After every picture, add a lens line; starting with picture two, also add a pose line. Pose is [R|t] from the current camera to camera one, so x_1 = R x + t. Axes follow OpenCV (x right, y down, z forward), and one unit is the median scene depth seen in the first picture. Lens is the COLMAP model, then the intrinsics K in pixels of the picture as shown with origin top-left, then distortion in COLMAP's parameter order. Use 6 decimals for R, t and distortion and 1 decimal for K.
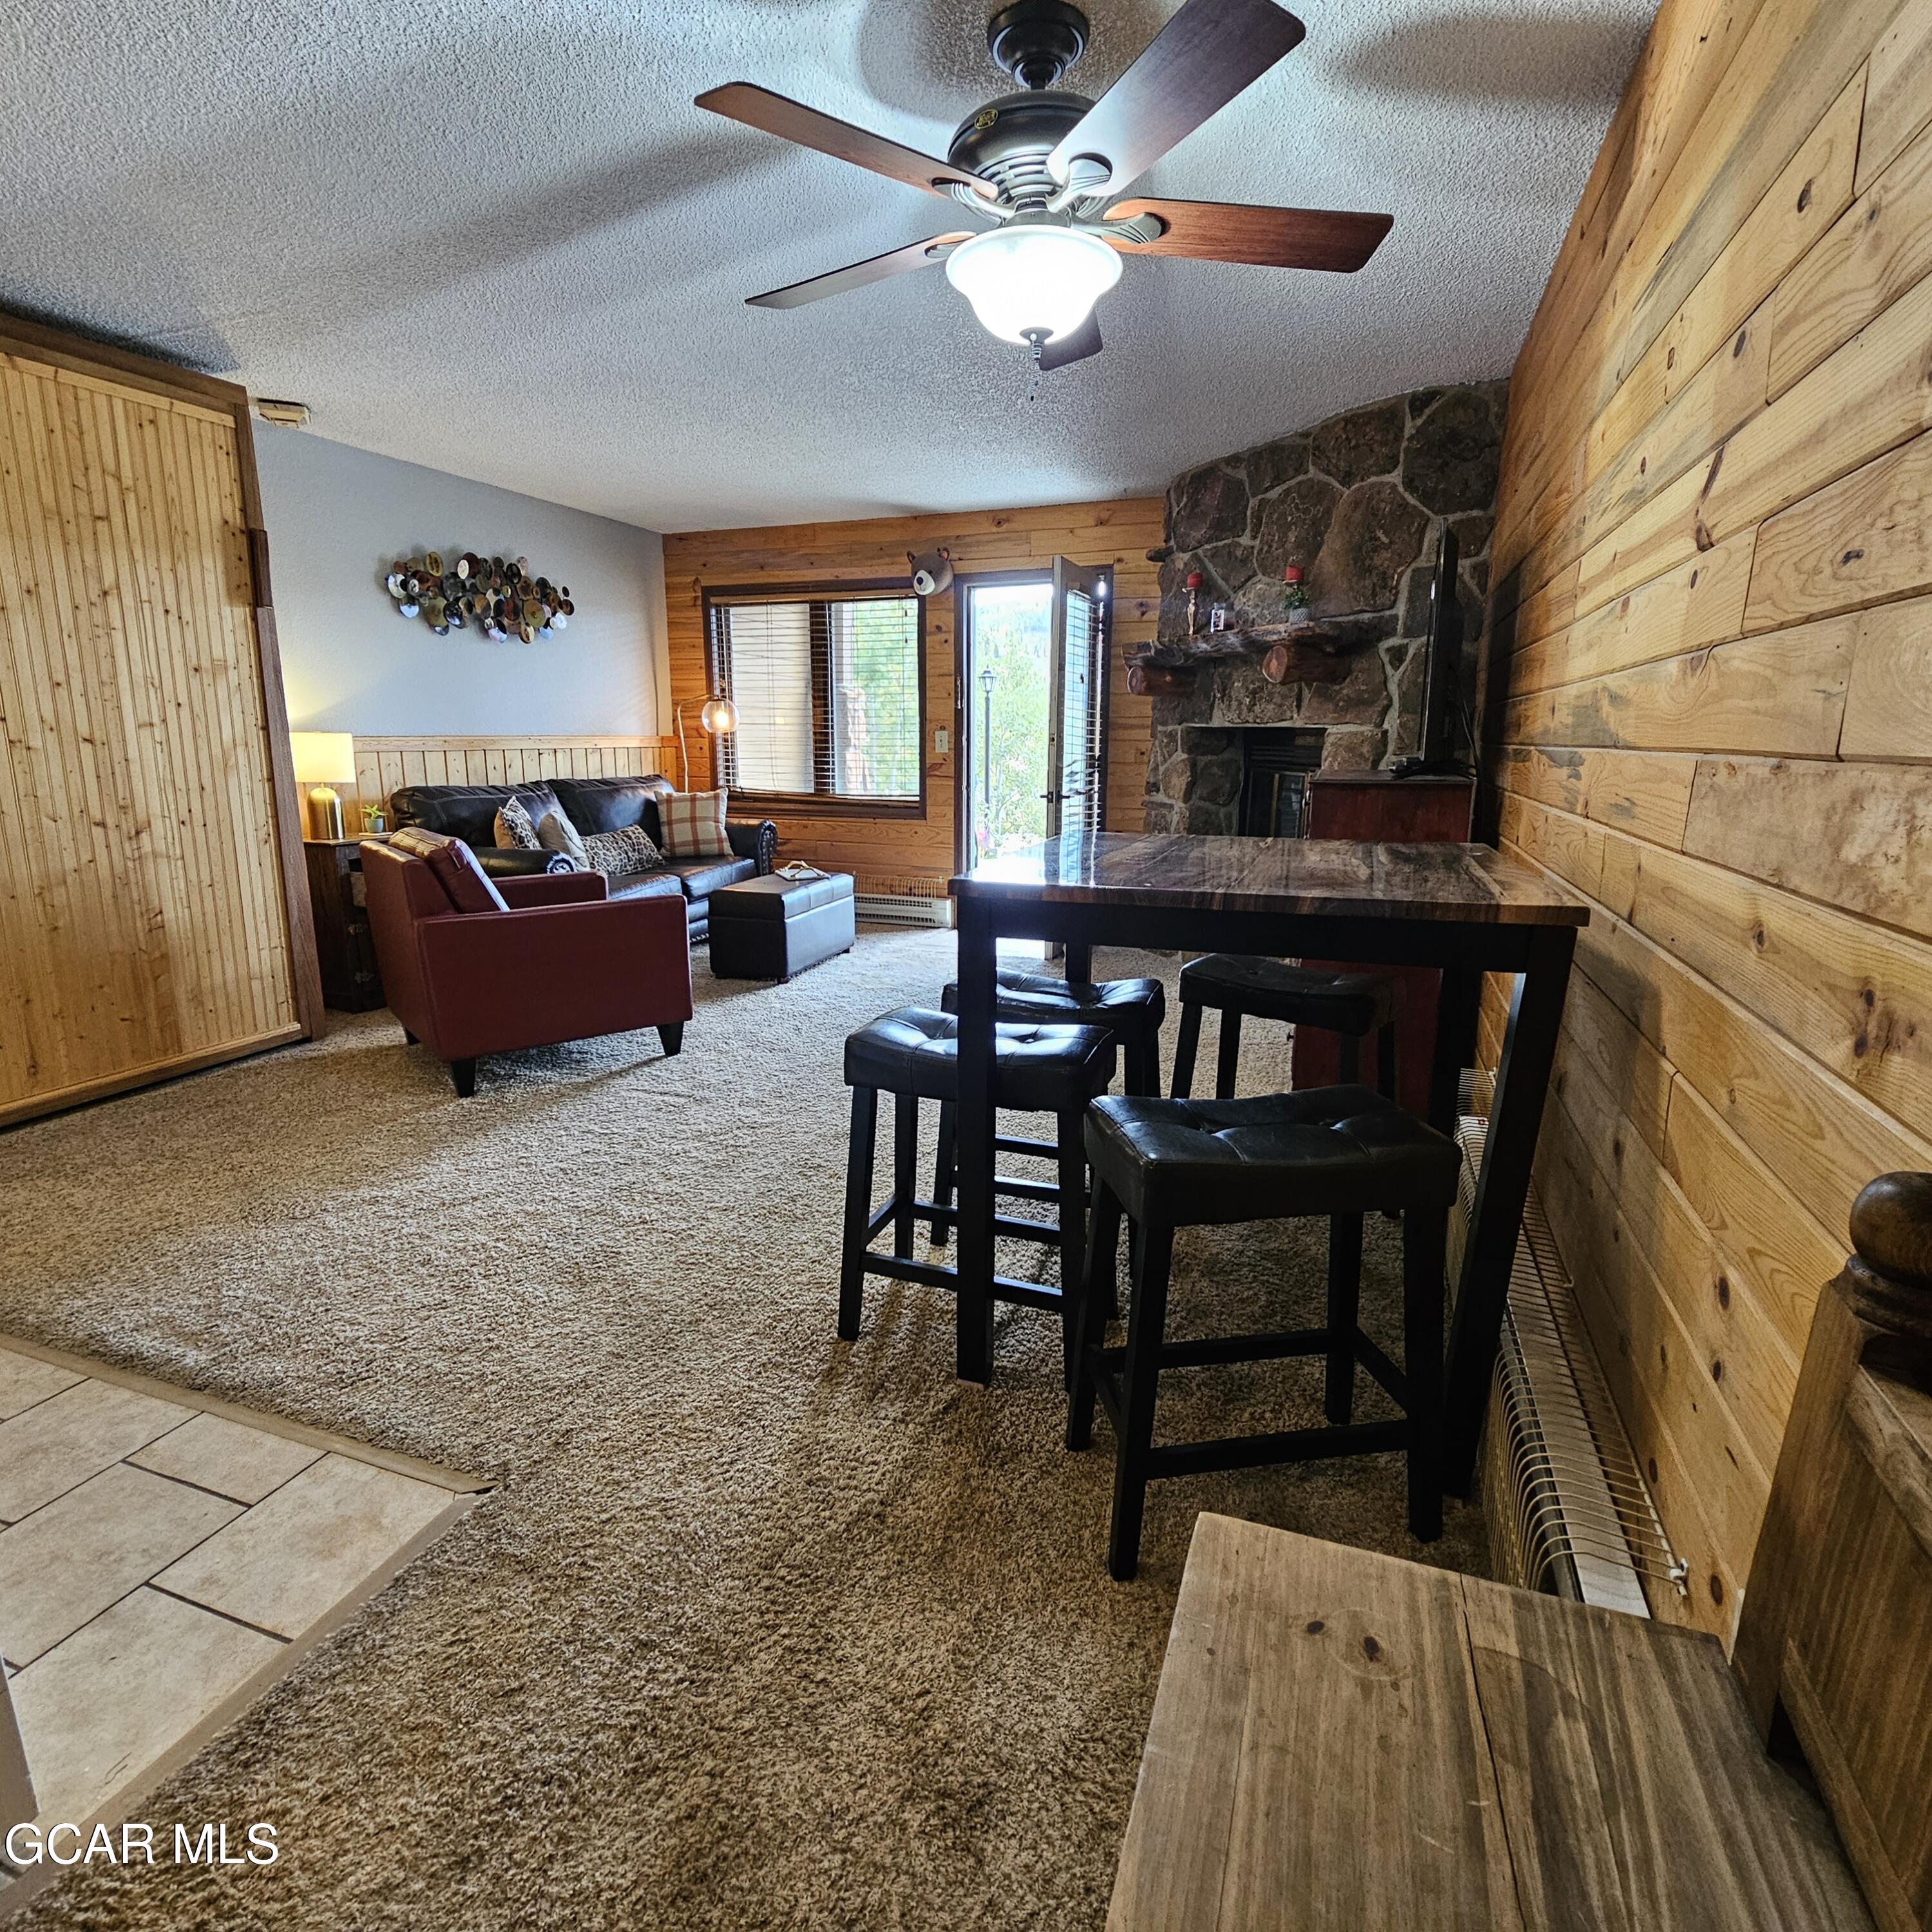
lens RADIAL K [[1064.8, 0, 962.6], [0, 1064.8, 961.7], [0, 0, 1]] dist [-0.005235, -0.001035]
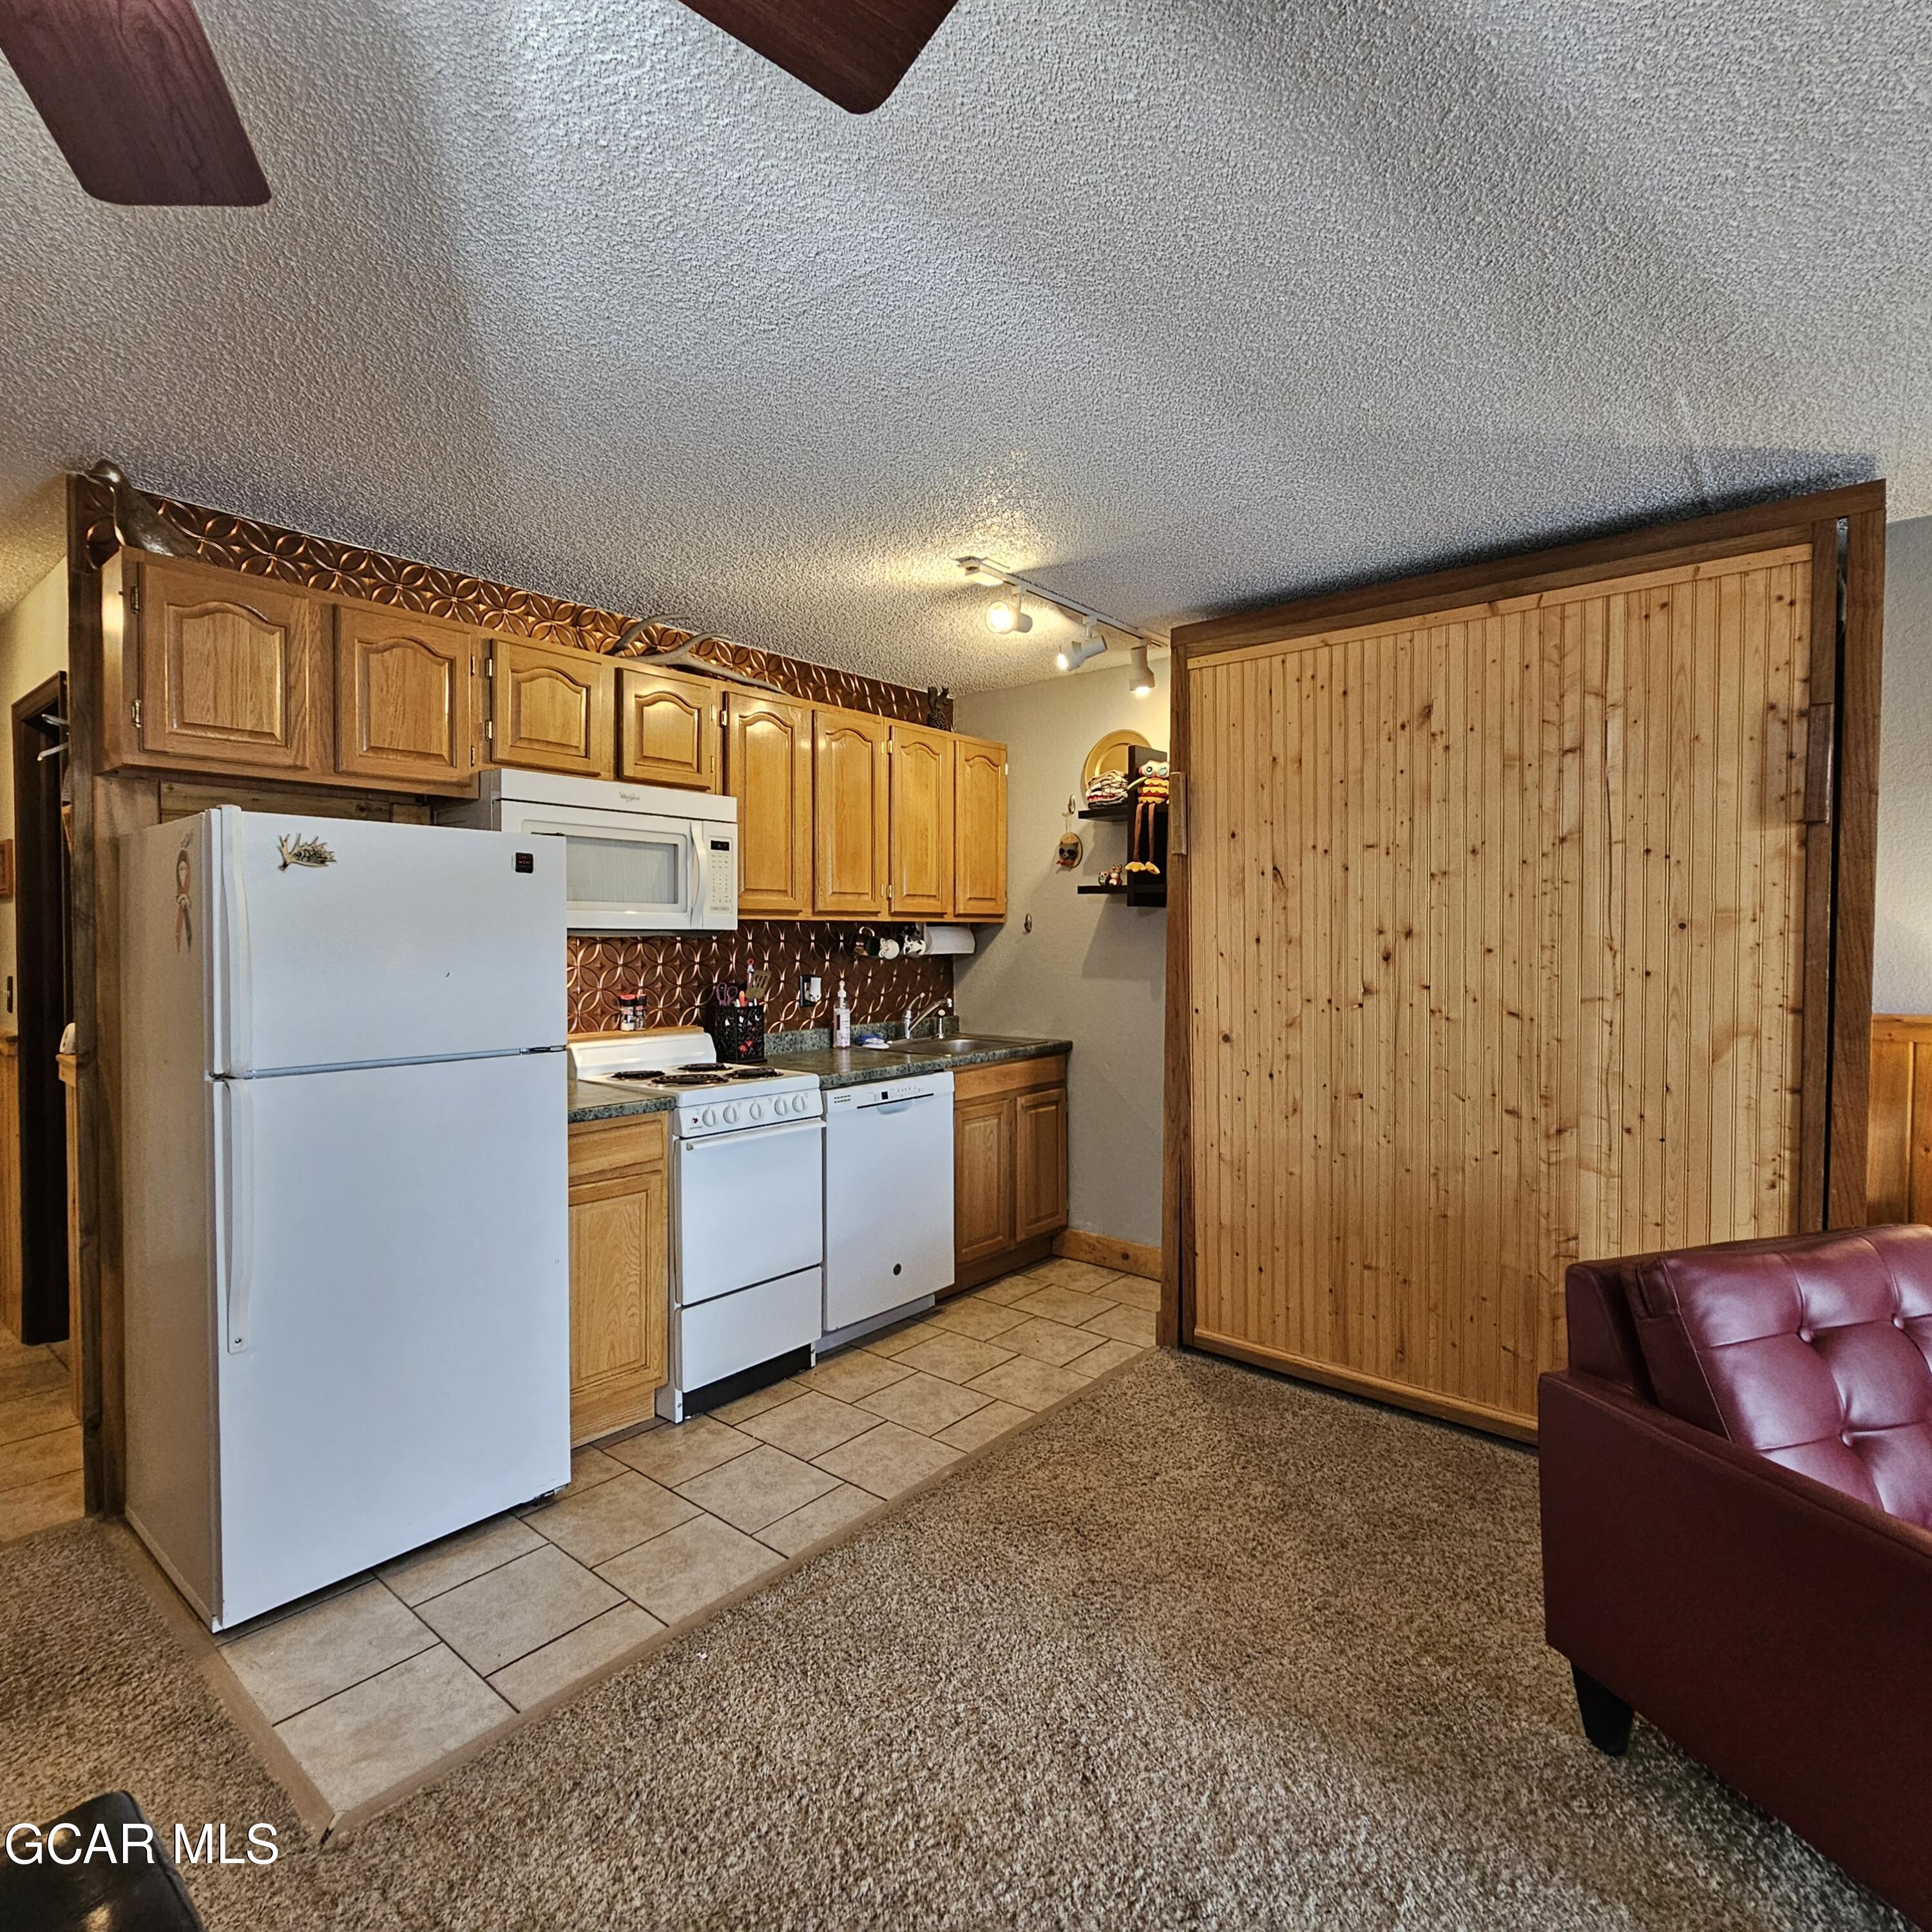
lens RADIAL K [[1064.8, 0, 963.4], [0, 1064.8, 965.0], [0, 0, 1]] dist [-0.005235, -0.001035]
pose [[-0.344000, 0.028546, -0.938536, 0.113860], [-0.197130, 0.975066, 0.101910, -0.240252], [0.918044, 0.220071, -0.329795, 0.844218]]
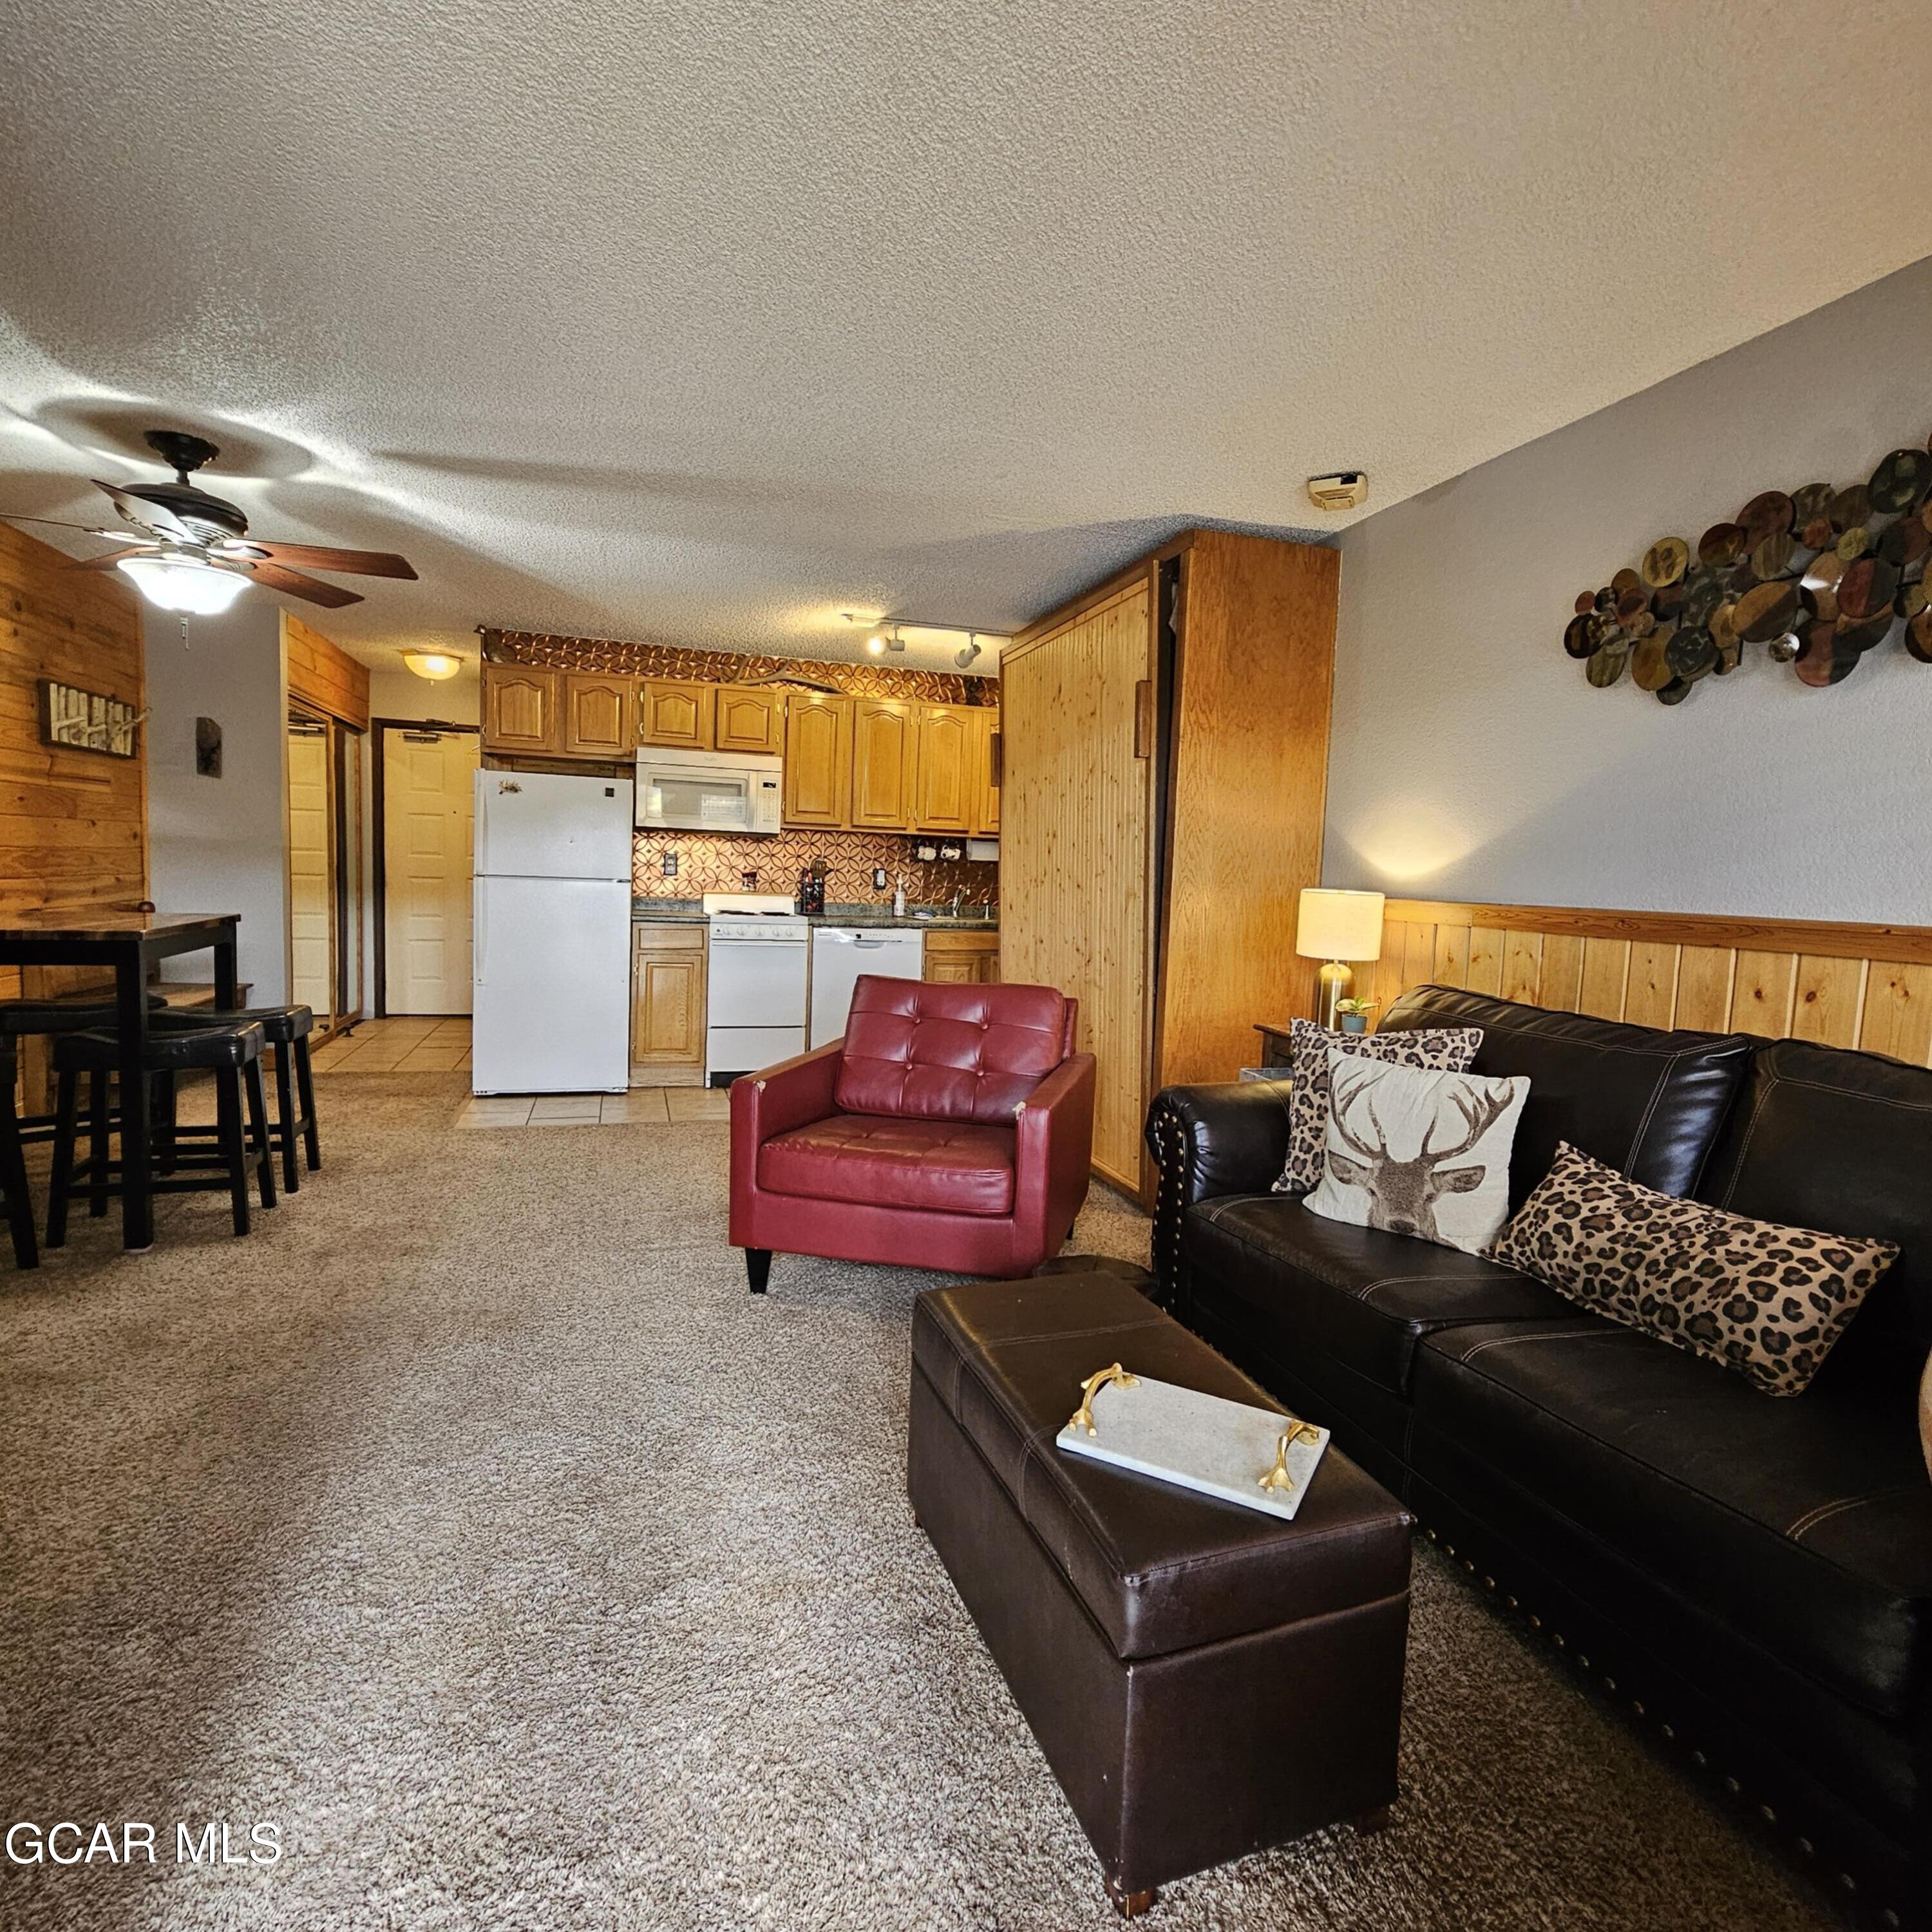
lens RADIAL K [[1064.8, 0, 982.1], [0, 1064.8, 958.2], [0, 0, 1]] dist [-0.005235, -0.001035]
pose [[-0.785244, 0.020304, -0.618853, 0.075337], [-0.164793, 0.956562, 0.240484, -0.408188], [0.596854, 0.290822, -0.747789, 1.880707]]
